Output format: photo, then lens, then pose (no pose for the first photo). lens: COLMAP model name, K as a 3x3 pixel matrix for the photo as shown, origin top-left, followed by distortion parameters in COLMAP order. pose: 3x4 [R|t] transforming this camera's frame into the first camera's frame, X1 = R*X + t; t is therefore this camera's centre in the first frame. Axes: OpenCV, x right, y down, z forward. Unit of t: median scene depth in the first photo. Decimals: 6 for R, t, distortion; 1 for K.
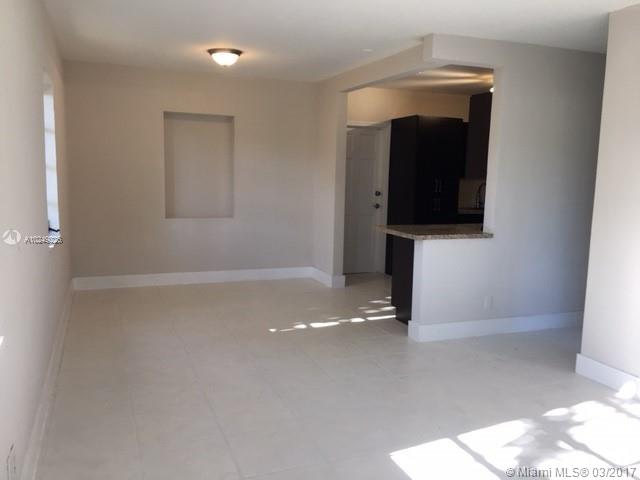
lens RADIAL K [[557.2, 0, 321.6], [0, 557.2, 239.8], [0, 0, 1]] dist [0.080864, -0.104621]
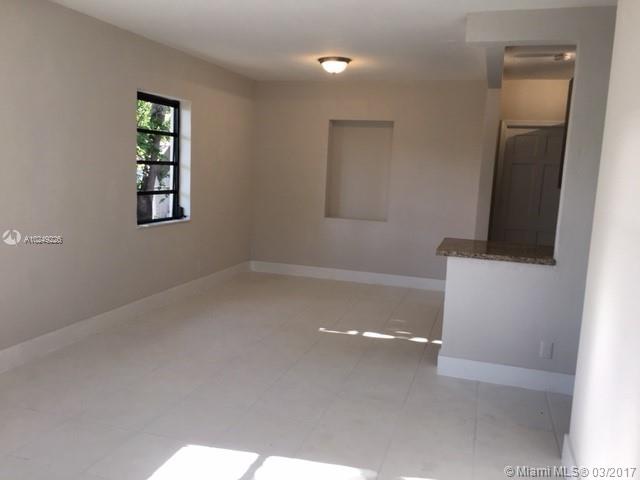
lens RADIAL K [[557.2, 0, 317.9], [0, 557.2, 238.8], [0, 0, 1]] dist [0.080864, -0.104621]
pose [[0.771828, 0.094846, -0.628718, 0.493518], [-0.107684, 0.994026, 0.017760, -0.017542], [0.626647, 0.053995, 0.777431, 0.183314]]
